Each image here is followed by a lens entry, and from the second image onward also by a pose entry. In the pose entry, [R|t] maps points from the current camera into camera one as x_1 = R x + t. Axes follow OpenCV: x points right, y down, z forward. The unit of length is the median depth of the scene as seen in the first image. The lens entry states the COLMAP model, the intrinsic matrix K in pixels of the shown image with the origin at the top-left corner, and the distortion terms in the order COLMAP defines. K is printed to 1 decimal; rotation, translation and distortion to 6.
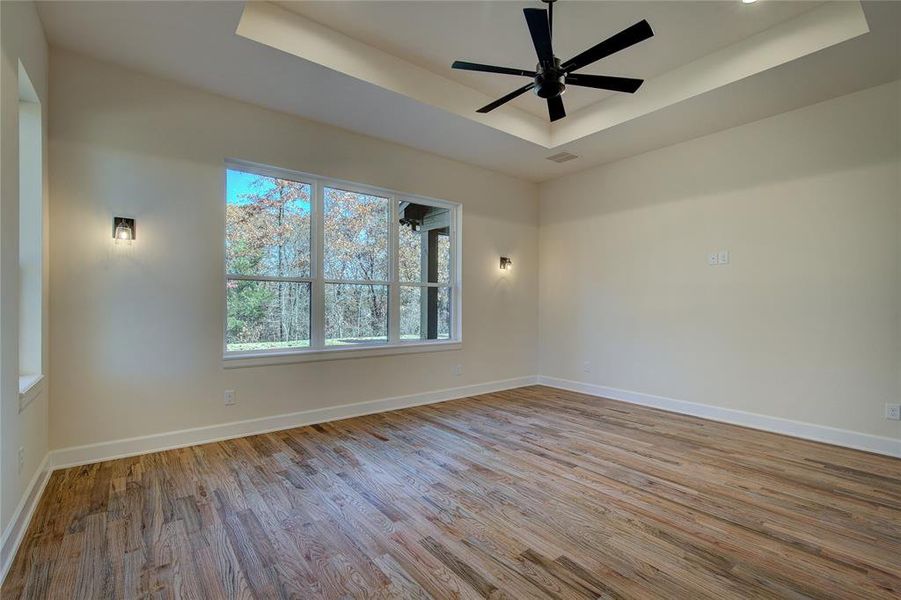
lens RADIAL K [[412.6, 0, 449.7], [0, 412.6, 300.4], [0, 0, 1]] dist [-0.001752, -0.000524]
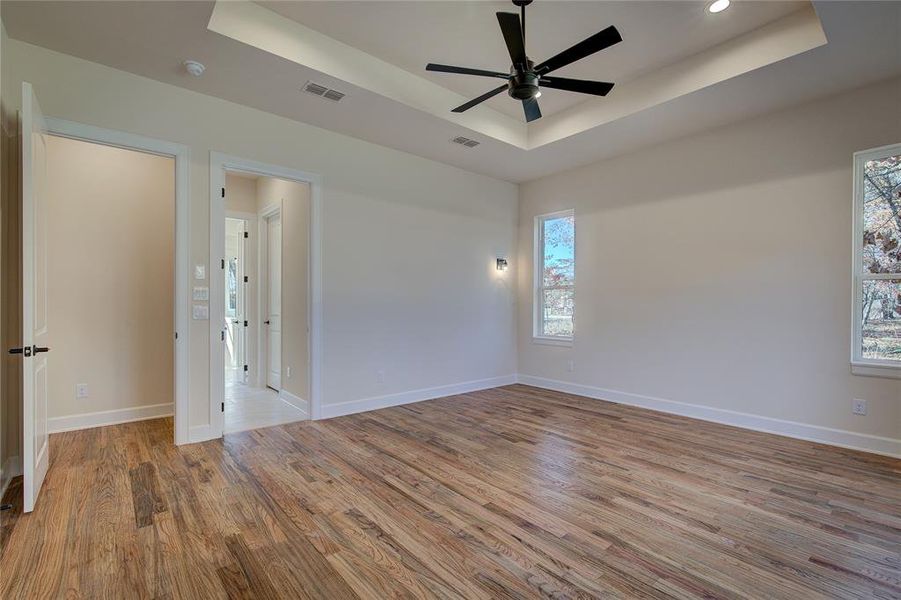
lens RADIAL K [[412.6, 0, 450.1], [0, 412.6, 304.0], [0, 0, 1]] dist [-0.001752, -0.000524]
pose [[-0.999171, -0.008418, -0.039831, 0.442610], [-0.008204, 0.999951, -0.005527, 0.016688], [0.039876, -0.005196, -0.999191, 1.950361]]
